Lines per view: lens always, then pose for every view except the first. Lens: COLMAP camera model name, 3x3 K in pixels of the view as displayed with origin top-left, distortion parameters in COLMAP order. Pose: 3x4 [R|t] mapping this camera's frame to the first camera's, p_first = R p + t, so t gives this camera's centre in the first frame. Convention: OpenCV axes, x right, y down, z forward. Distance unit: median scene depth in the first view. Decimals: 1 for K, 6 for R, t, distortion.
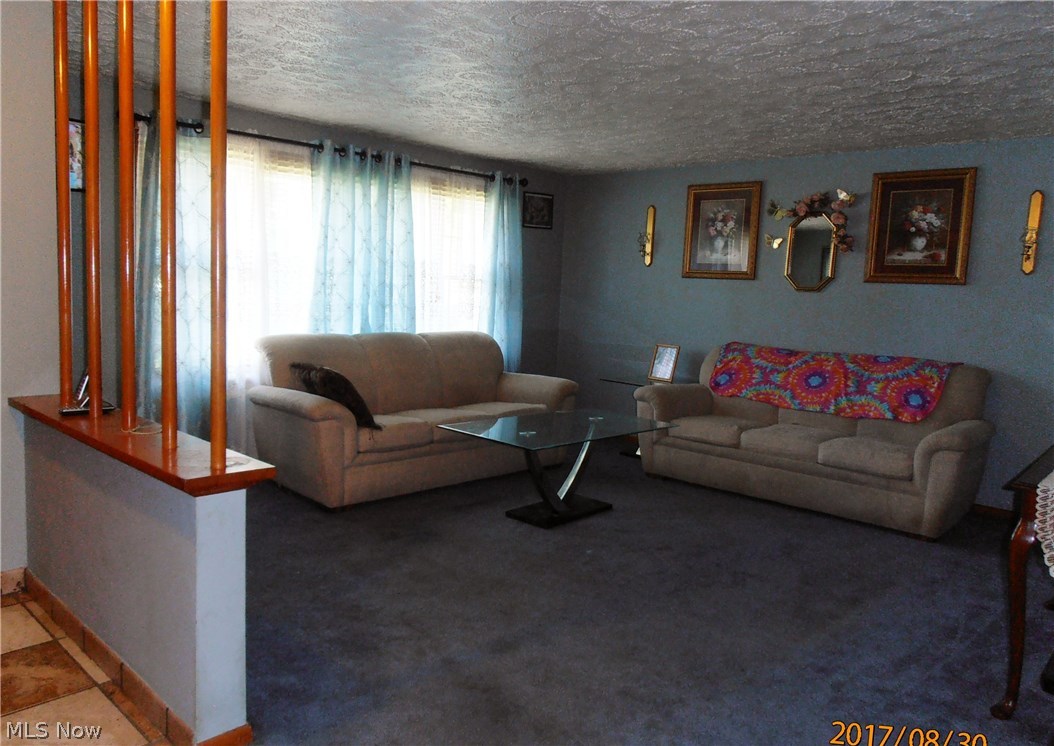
lens RADIAL K [[788.5, 0, 527.0], [0, 788.5, 373.0], [0, 0, 1]] dist [-0.005041, -0.006267]
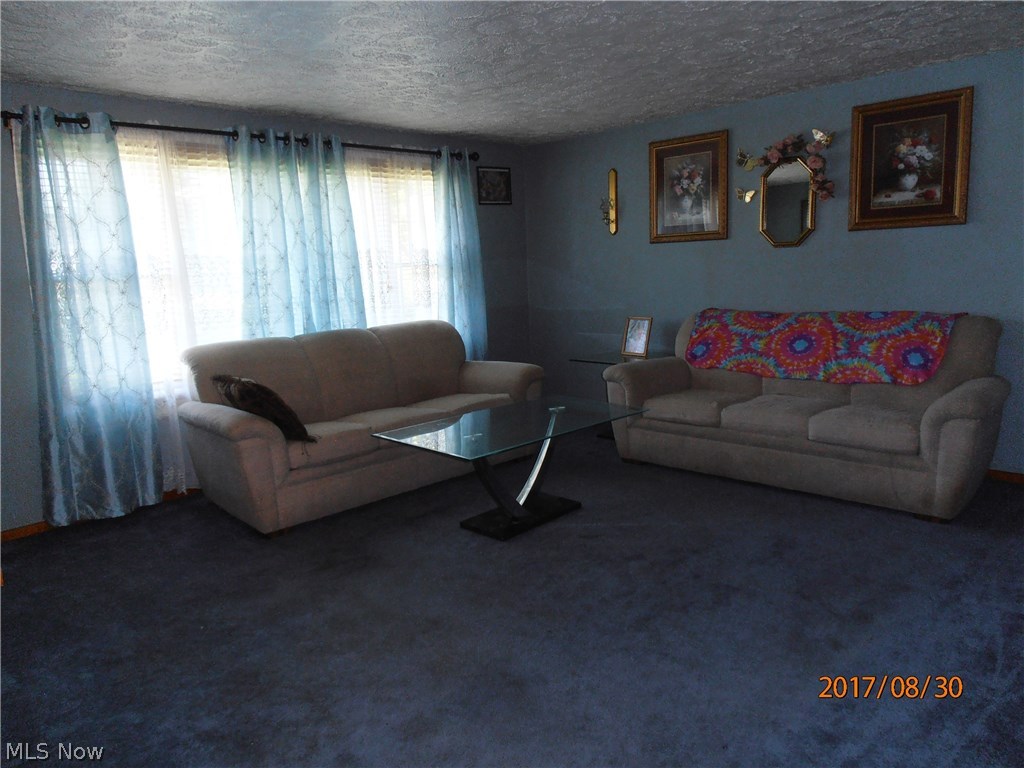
lens RADIAL K [[715.2, 0, 512.0], [0, 715.2, 384.0], [0, 0, 1]] dist [-0.013027, 0.003982]
pose [[0.995970, -0.079550, -0.041426, 0.067997], [0.081682, 0.995270, 0.052594, -0.016398], [0.037046, -0.055766, 0.997756, 0.171723]]
